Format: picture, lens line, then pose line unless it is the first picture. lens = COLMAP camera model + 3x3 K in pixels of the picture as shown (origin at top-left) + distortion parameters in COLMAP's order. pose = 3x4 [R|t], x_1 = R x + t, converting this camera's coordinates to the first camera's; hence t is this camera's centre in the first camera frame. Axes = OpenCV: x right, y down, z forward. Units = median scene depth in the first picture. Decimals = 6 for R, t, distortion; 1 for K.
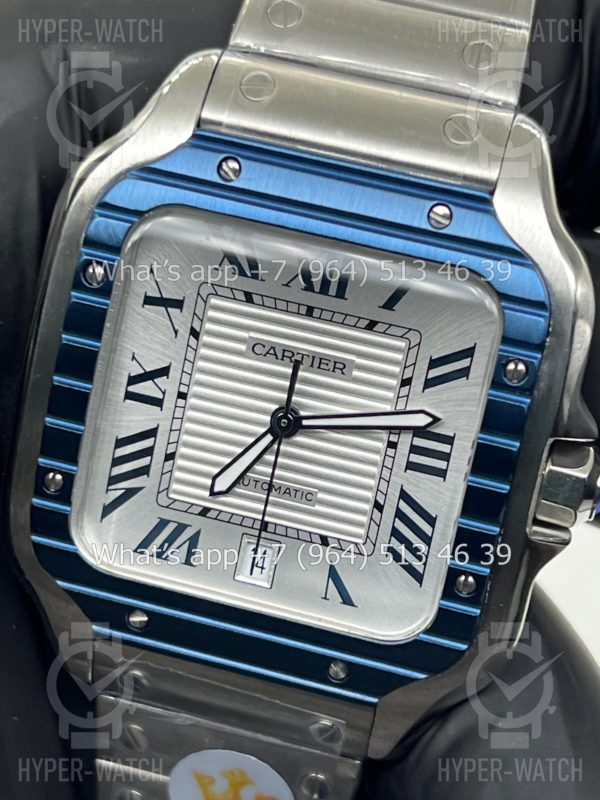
lens RADIAL K [[1879.1, 0, 298.6], [0, 1879.1, 395.1], [0, 0, 1]] dist [0.167497, 0.000000]
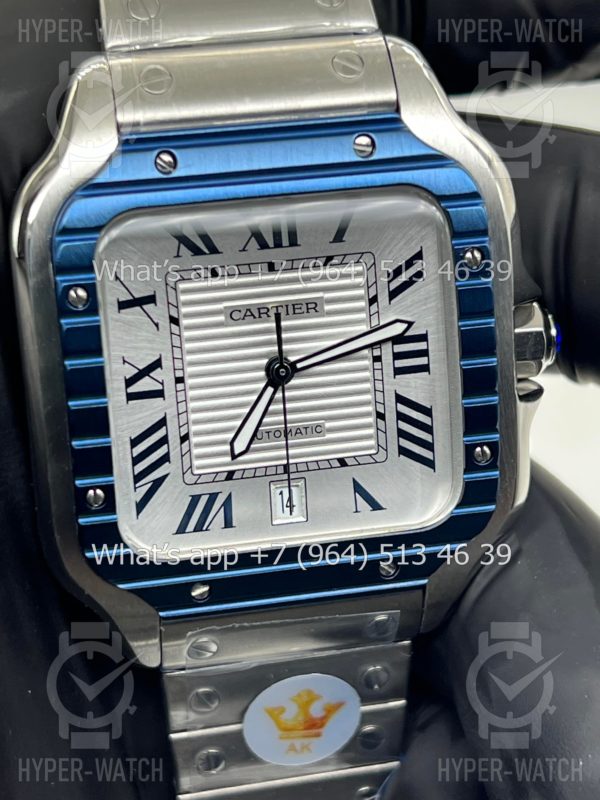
lens RADIAL K [[1879.1, 0, 287.4], [0, 1879.1, 417.6], [0, 0, 1]] dist [0.167497, 0.000000]
pose [[0.902098, -0.333635, 0.273691, -0.309790], [0.317532, 0.942686, 0.102553, -0.070508], [-0.292220, -0.005607, 0.956335, -0.037770]]
